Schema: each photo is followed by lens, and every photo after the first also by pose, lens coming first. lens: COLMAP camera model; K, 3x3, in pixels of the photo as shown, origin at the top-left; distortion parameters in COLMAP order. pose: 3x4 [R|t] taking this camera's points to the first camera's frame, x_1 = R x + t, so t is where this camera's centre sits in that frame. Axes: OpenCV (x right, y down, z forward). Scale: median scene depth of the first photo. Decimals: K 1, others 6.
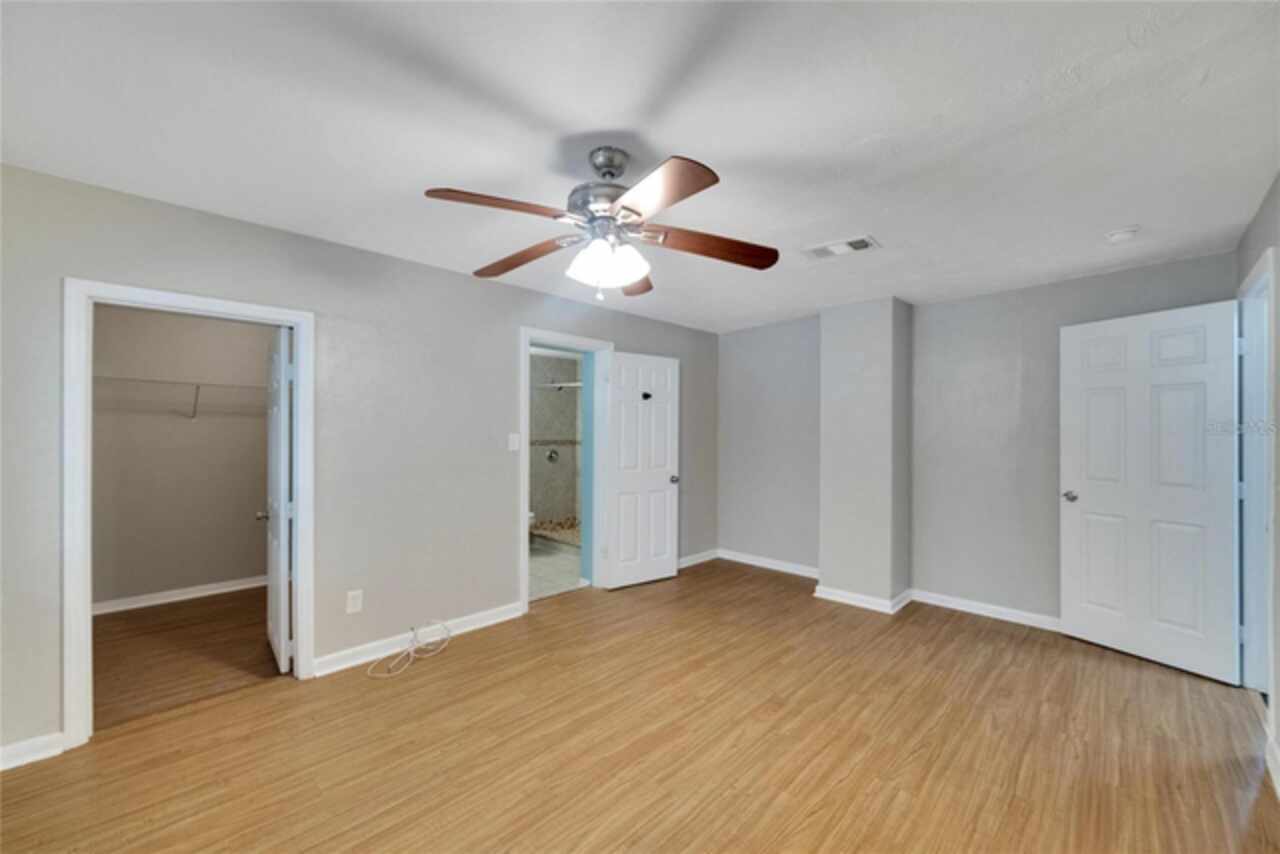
lens RADIAL K [[503.6, 0, 636.6], [0, 503.6, 425.3], [0, 0, 1]] dist [-0.001755, -0.000150]
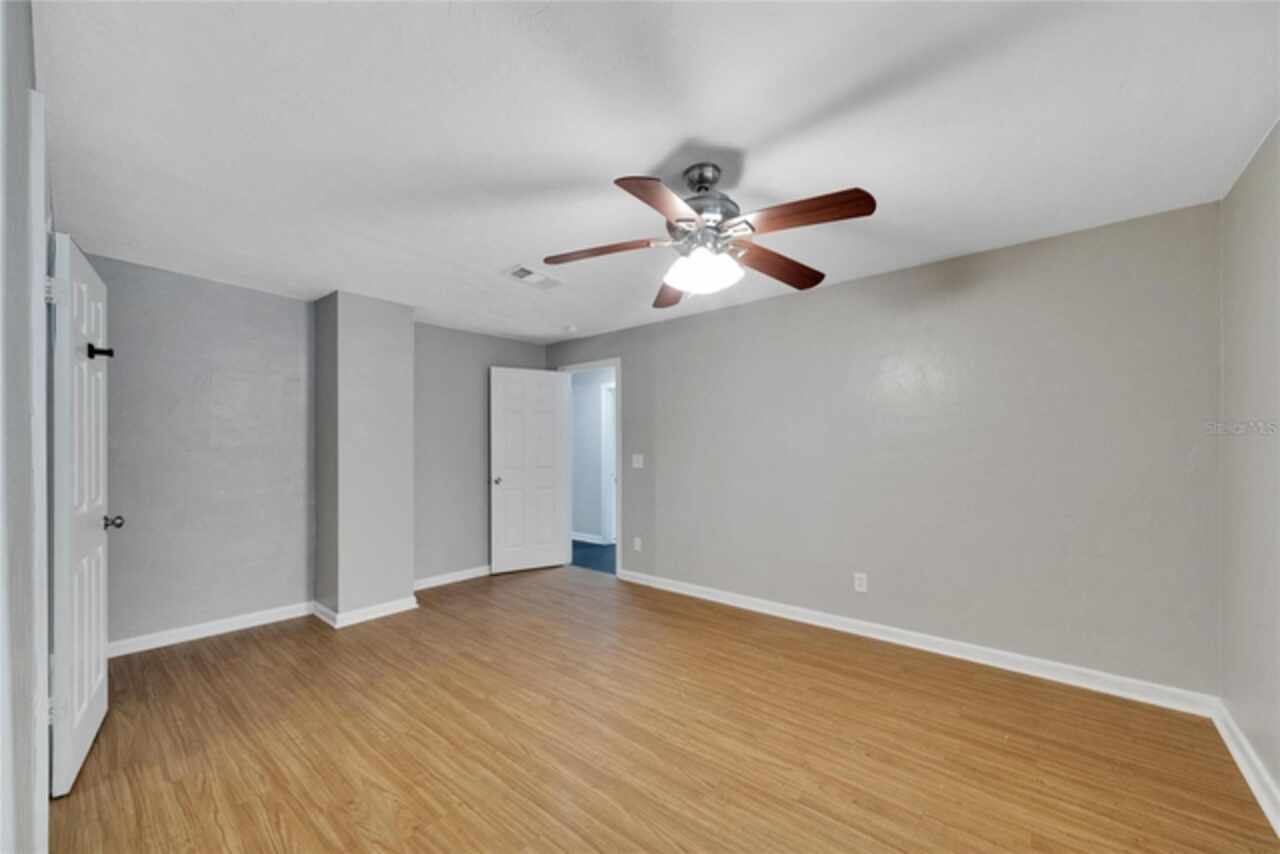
lens RADIAL K [[491.9, 0, 637.1], [0, 491.9, 444.5], [0, 0, 1]] dist [0.000681, 0.000039]
pose [[-0.072120, 0.006097, 0.997377, -0.714270], [-0.004820, 0.999968, -0.006461, 0.046971], [-0.997384, -0.005273, -0.072088, 0.787704]]
